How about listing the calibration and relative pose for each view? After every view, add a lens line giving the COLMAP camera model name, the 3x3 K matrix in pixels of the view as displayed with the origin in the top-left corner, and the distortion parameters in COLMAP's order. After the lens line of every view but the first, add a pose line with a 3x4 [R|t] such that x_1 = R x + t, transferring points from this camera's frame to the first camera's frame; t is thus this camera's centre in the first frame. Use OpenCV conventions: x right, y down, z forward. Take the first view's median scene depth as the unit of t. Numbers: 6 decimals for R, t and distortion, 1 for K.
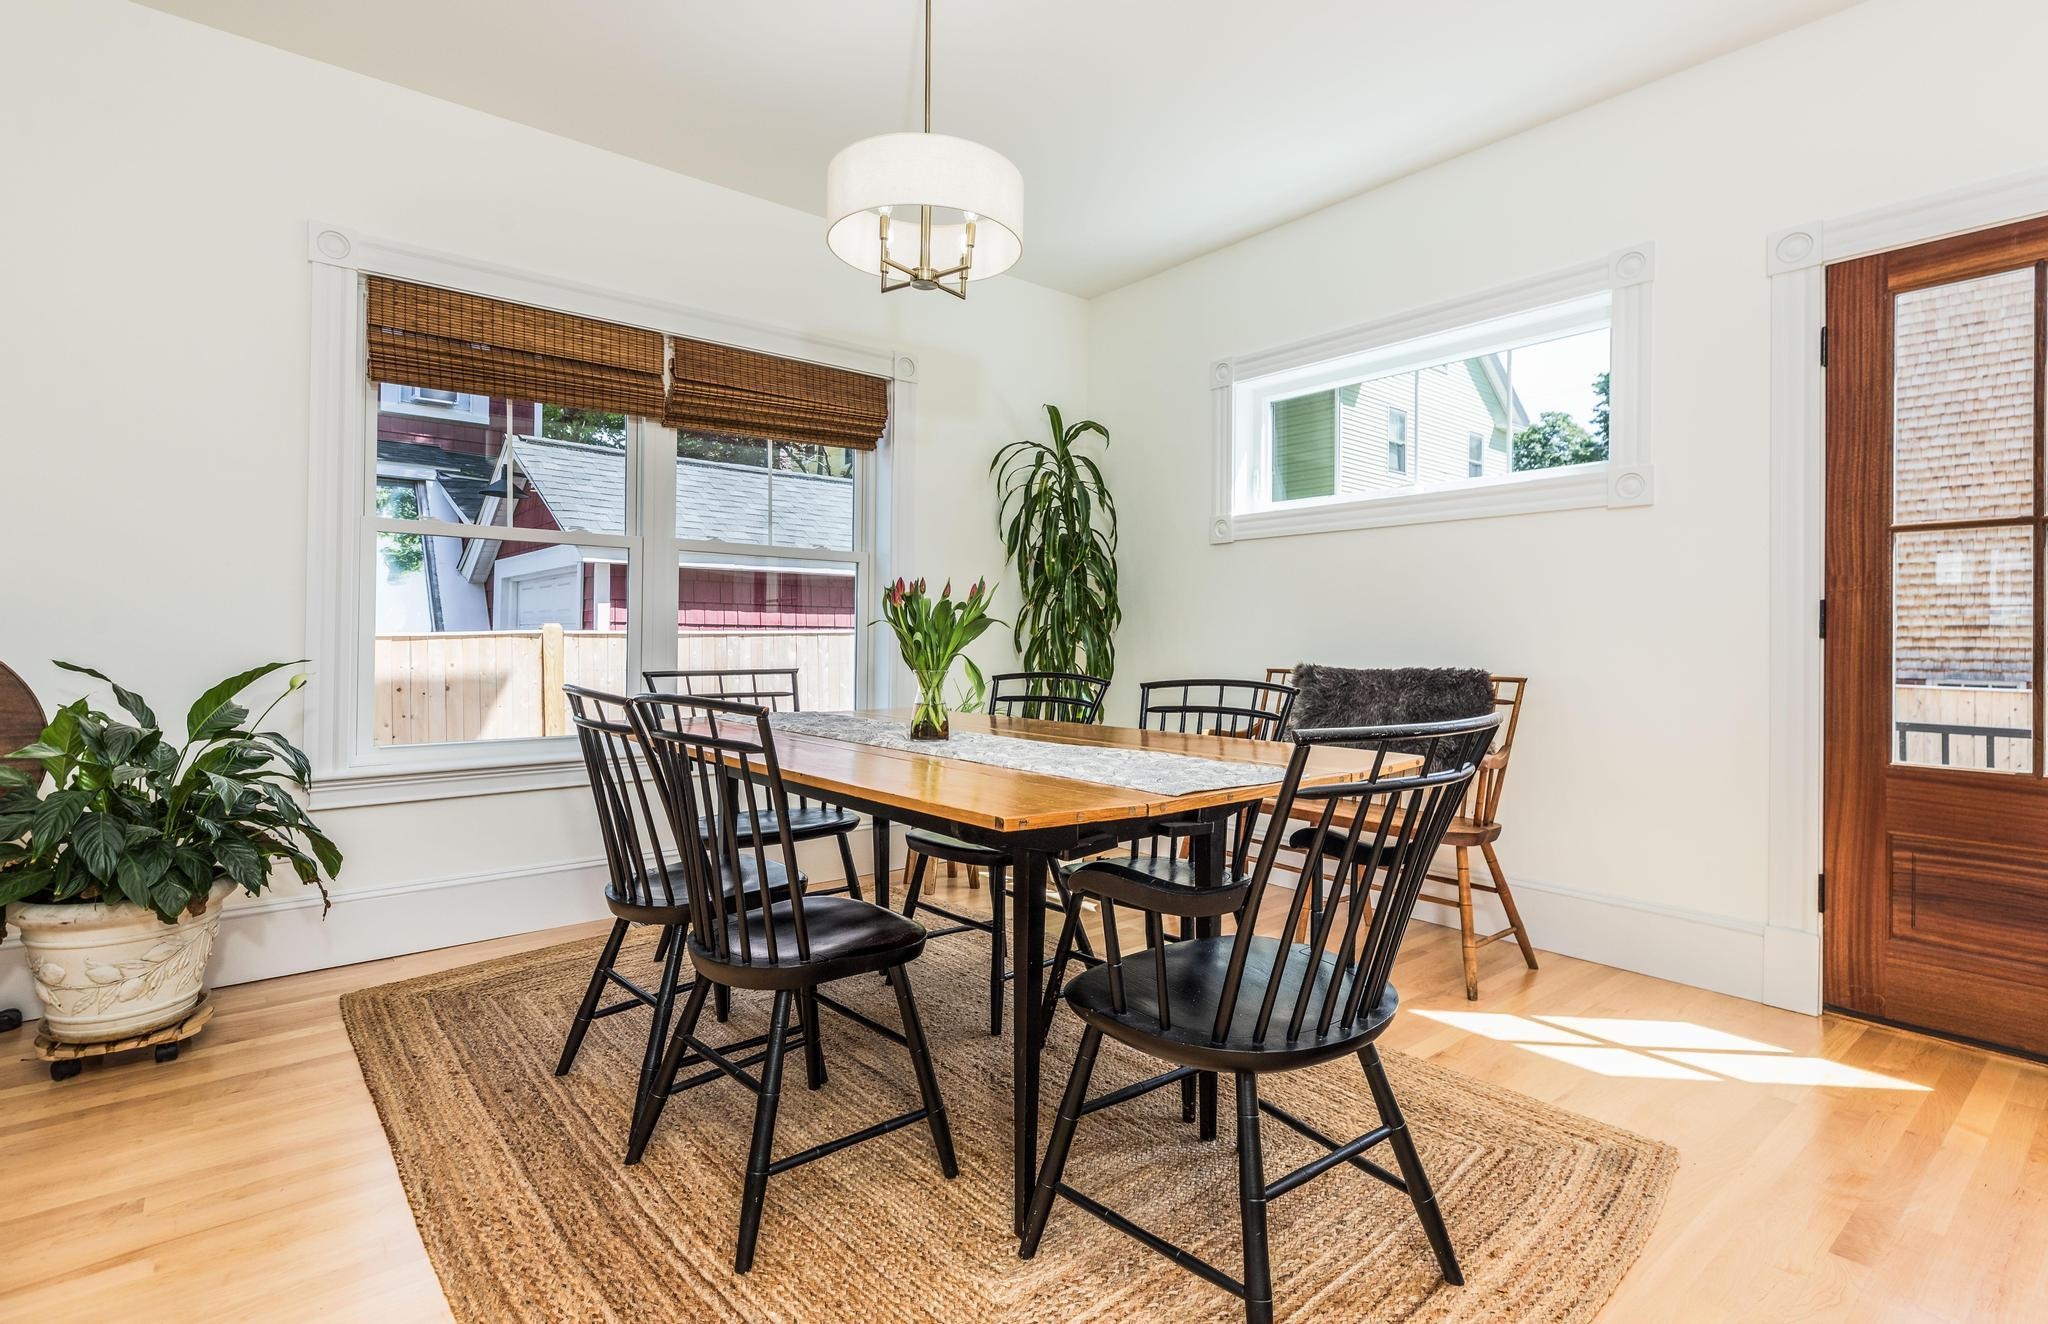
lens RADIAL K [[992.4, 0, 1025.9], [0, 992.4, 626.4], [0, 0, 1]] dist [-0.003159, -0.000499]
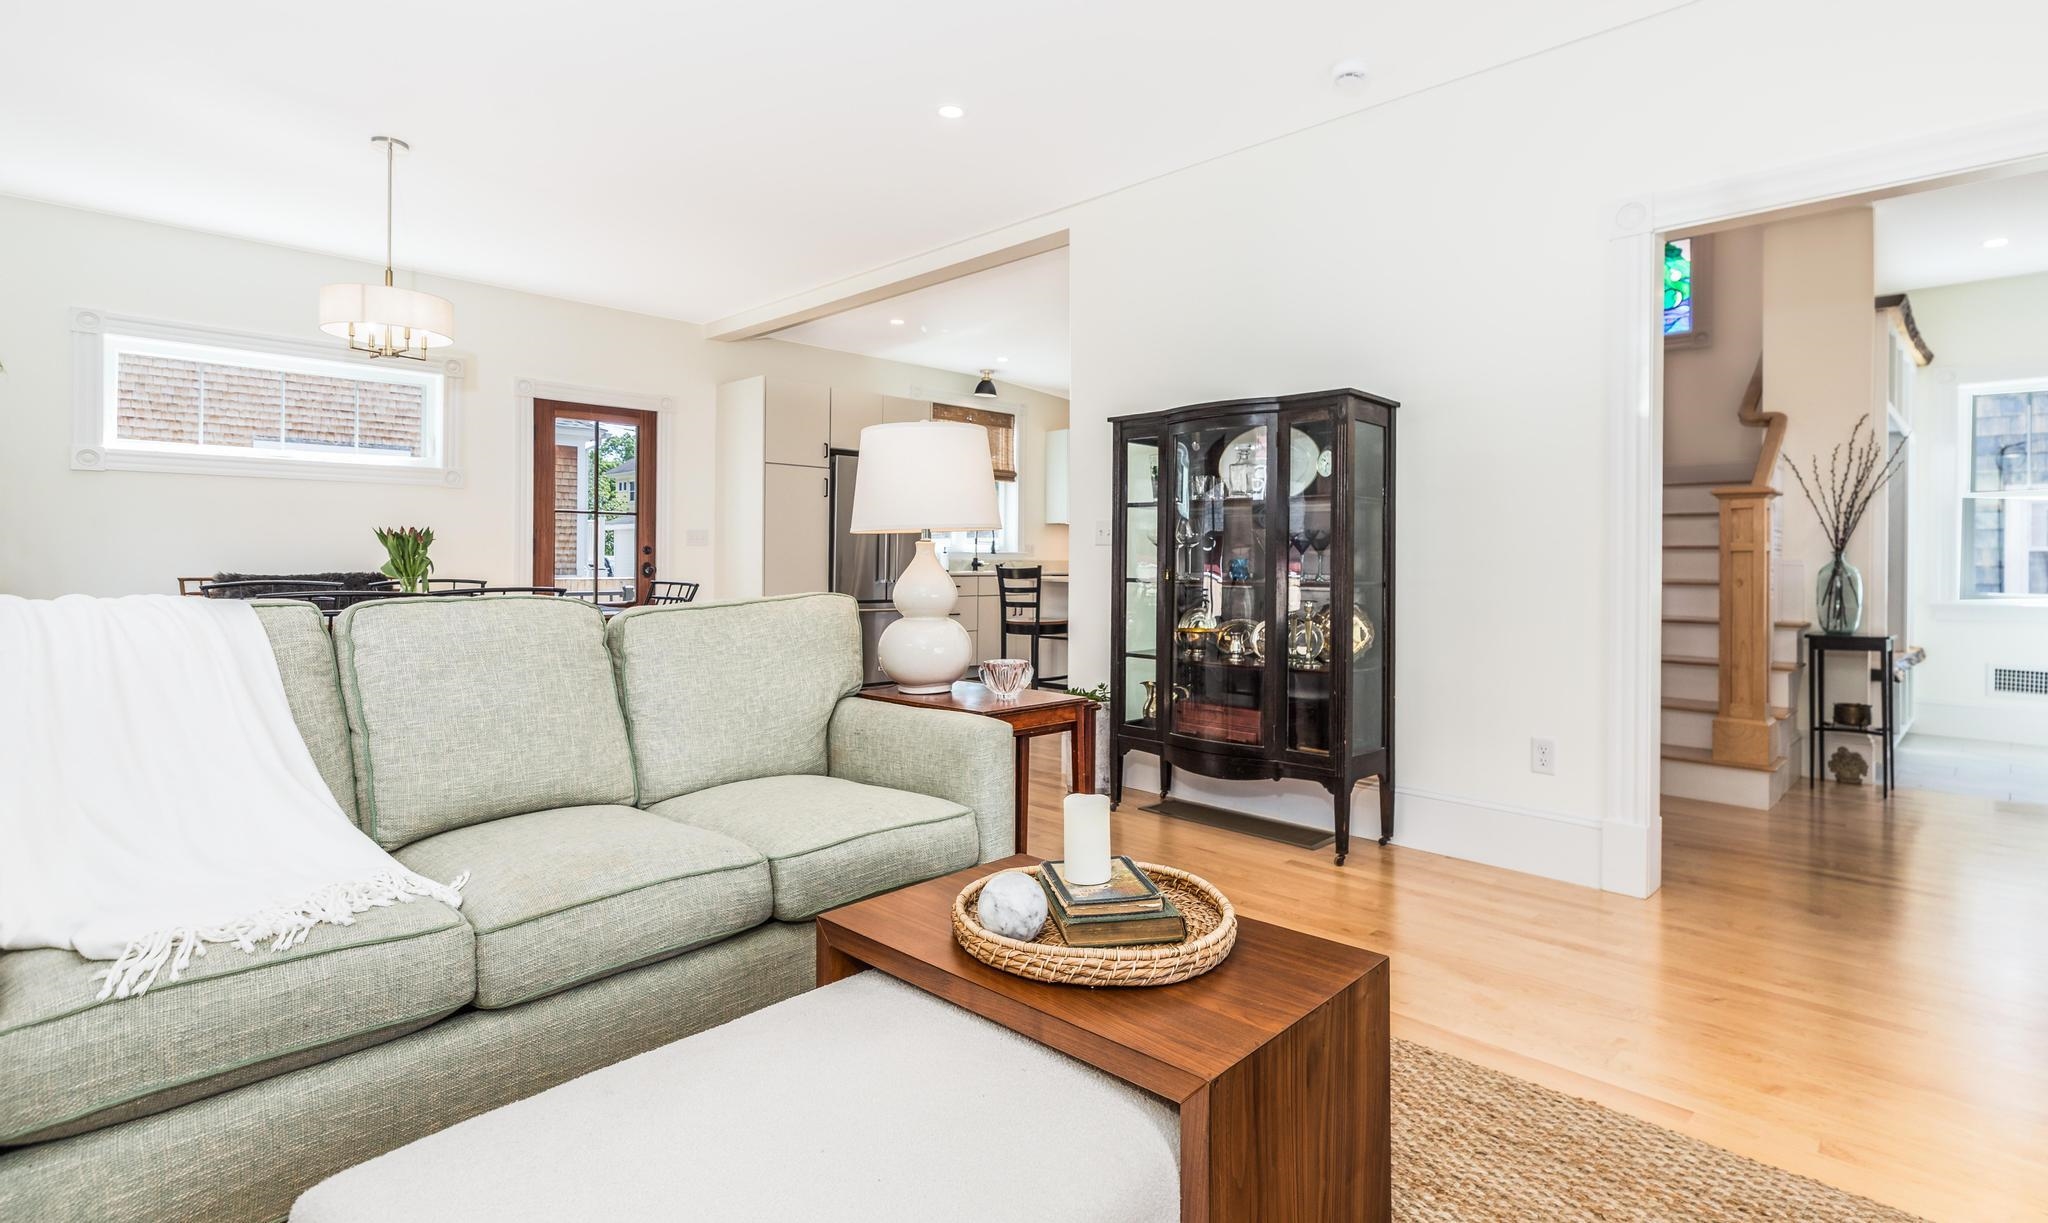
lens RADIAL K [[988.0, 0, 1044.2], [0, 988.0, 544.5], [0, 0, 1]] dist [-0.002894, -0.000445]
pose [[-0.103314, 0.001314, 0.994648, -1.171656], [-0.022233, 0.999746, -0.003630, -0.020318], [-0.994400, -0.022489, -0.103259, 0.012081]]
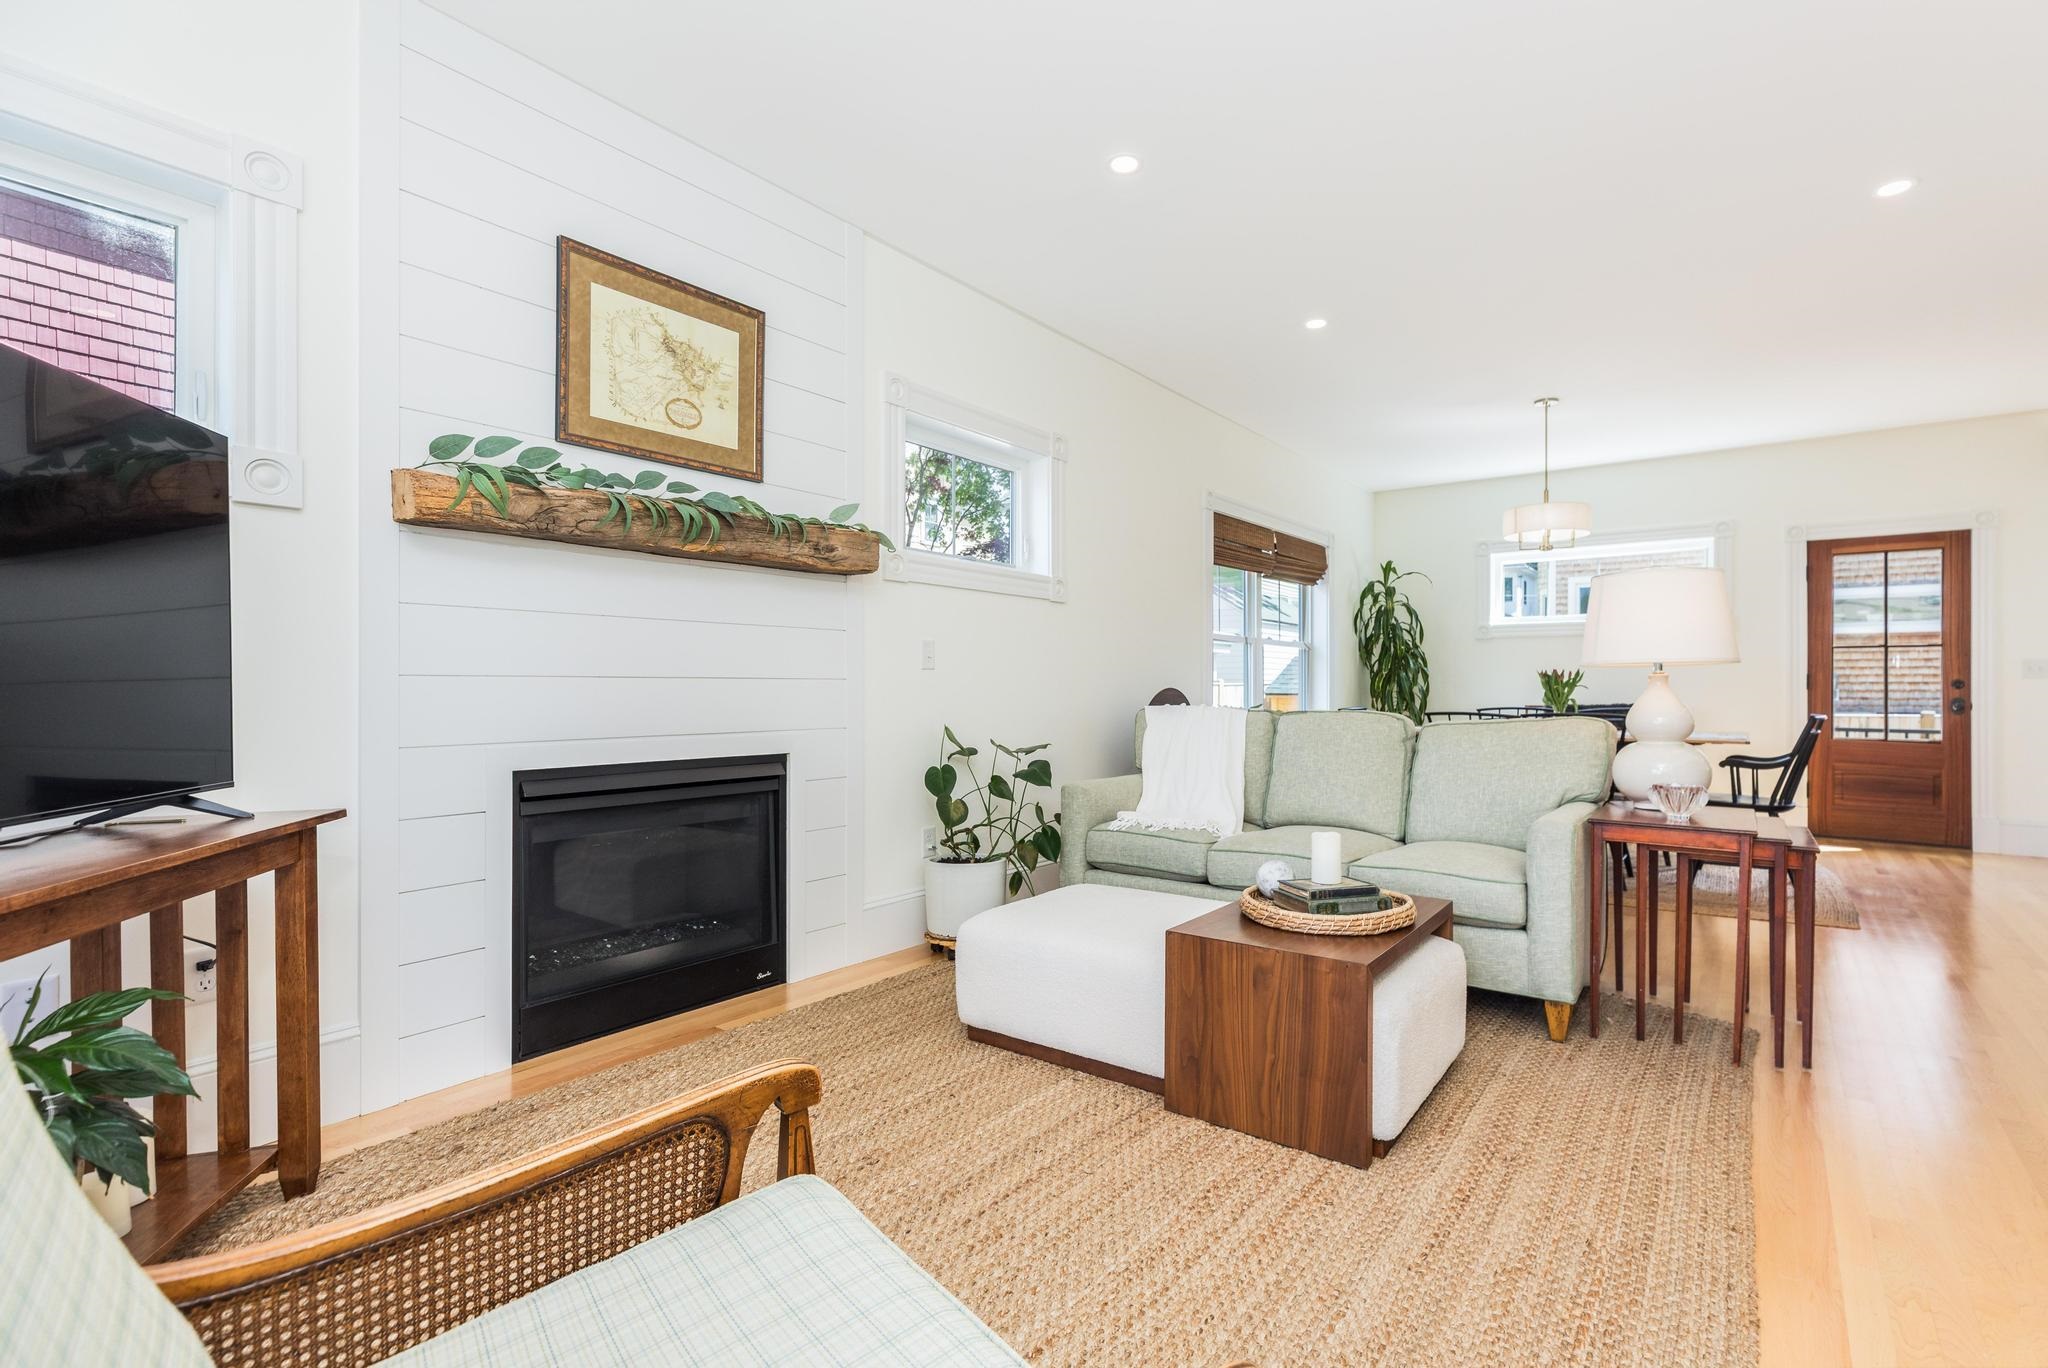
lens RADIAL K [[940.1, 0, 1076.0], [0, 940.1, 687.3], [0, 0, 1]] dist [-0.001980, 0.000041]
pose [[0.970442, -0.007683, 0.241213, -1.091077], [0.003933, 0.999864, 0.016024, -0.027134], [-0.241304, -0.014601, 0.970340, -0.604364]]
